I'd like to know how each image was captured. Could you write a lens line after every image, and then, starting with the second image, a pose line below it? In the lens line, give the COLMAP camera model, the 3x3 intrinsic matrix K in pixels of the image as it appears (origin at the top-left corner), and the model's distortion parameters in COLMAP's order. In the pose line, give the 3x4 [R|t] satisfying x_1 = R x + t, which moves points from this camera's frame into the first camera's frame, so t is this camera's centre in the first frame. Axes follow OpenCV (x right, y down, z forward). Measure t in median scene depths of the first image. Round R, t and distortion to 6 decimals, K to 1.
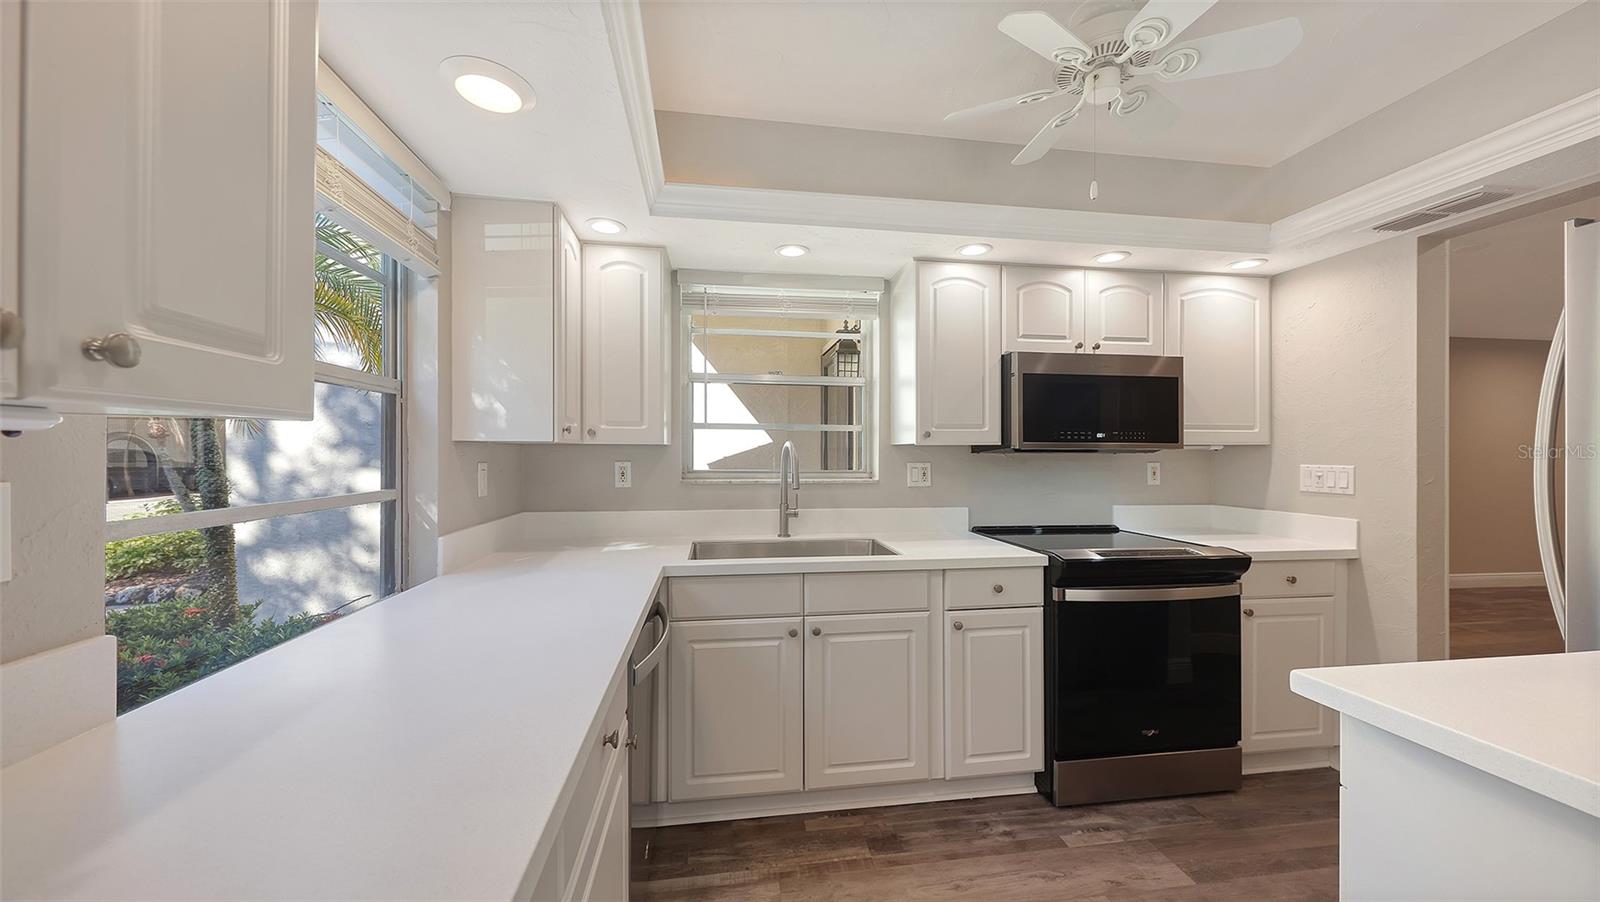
lens RADIAL K [[555.5, 0, 795.3], [0, 555.5, 450.2], [0, 0, 1]] dist [0.002420, -0.001602]
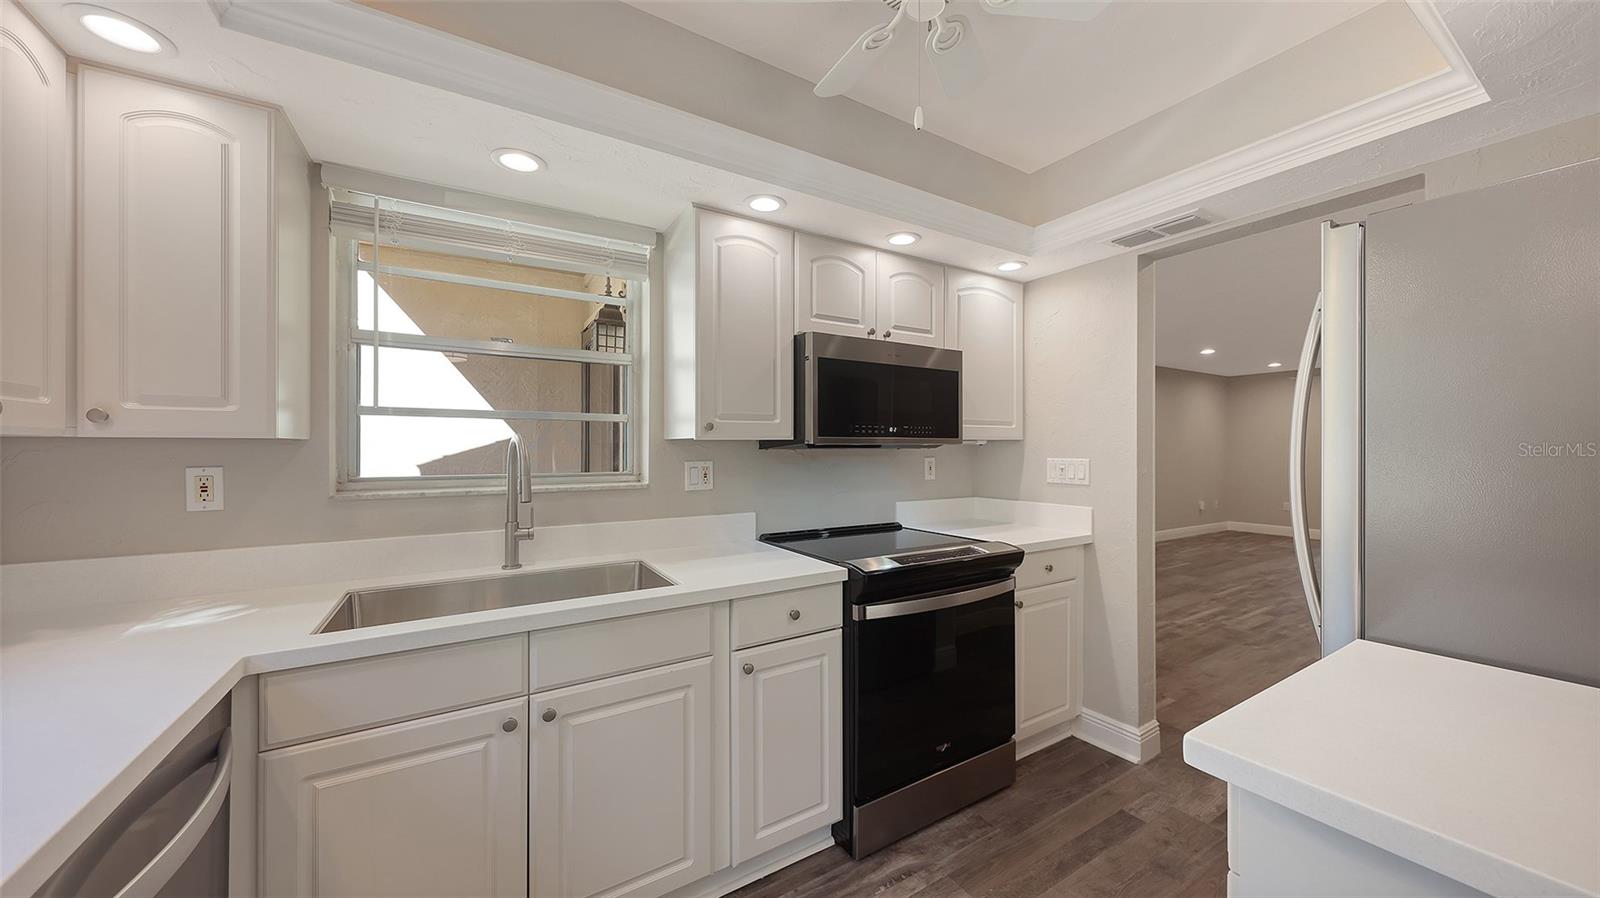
lens RADIAL K [[527.0, 0, 787.4], [0, 527.0, 433.1], [0, 0, 1]] dist [0.001643, -0.000019]
pose [[0.926039, 0.005653, 0.377386, 0.057229], [0.002548, 0.999771, -0.021229, -0.002737], [-0.377420, 0.020620, 0.925813, 0.264077]]
